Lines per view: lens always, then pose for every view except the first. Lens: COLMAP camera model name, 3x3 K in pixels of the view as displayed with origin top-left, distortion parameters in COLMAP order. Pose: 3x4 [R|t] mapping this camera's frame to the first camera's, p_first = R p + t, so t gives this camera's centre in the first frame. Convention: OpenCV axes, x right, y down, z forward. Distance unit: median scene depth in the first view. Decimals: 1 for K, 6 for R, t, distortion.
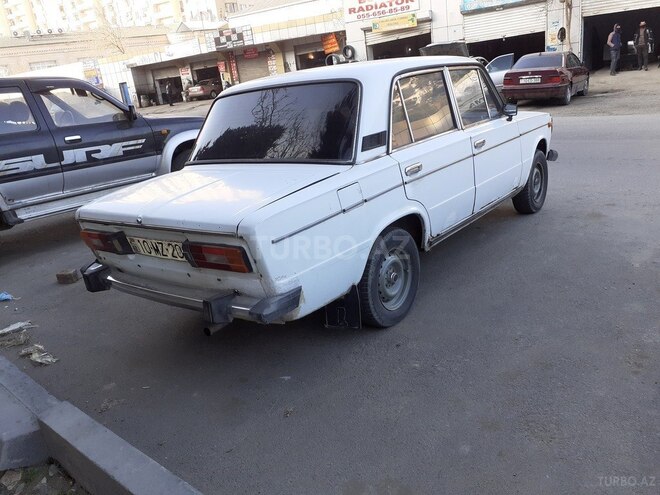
lens RADIAL K [[545.1, 0, 332.9], [0, 545.1, 246.4], [0, 0, 1]] dist [0.029644, -0.006873]
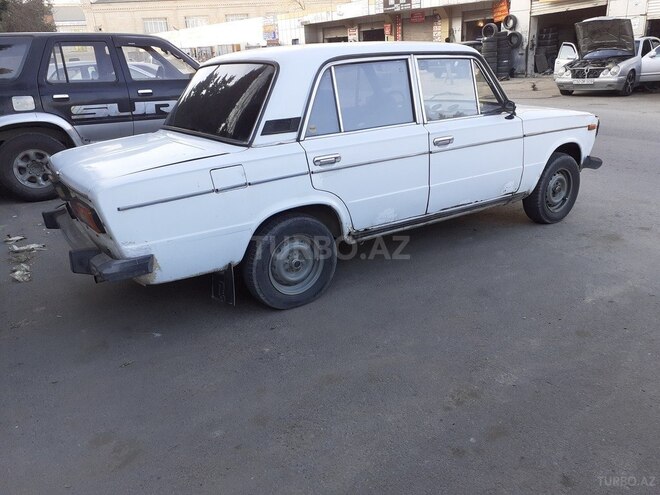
lens RADIAL K [[542.5, 0, 336.1], [0, 542.5, 252.7], [0, 0, 1]] dist [0.015101, 0.003739]
pose [[0.946877, 0.175164, -0.269708, 0.253577], [-0.155147, 0.983409, 0.094001, -0.038791], [0.281699, -0.047163, 0.958343, 0.030863]]
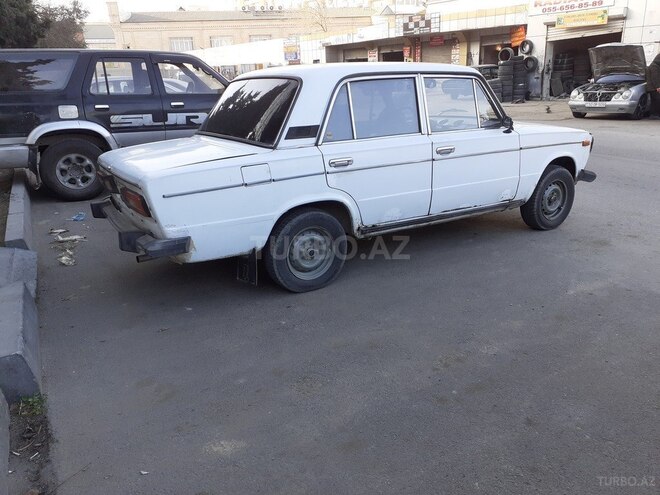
lens RADIAL K [[545.1, 0, 332.9], [0, 545.1, 246.4], [0, 0, 1]] dist [0.029644, -0.006873]
pose [[0.931882, 0.190077, -0.308977, 0.286117], [-0.182359, 0.981750, 0.053959, -0.014915], [0.313594, 0.006062, 0.949538, -0.045244]]
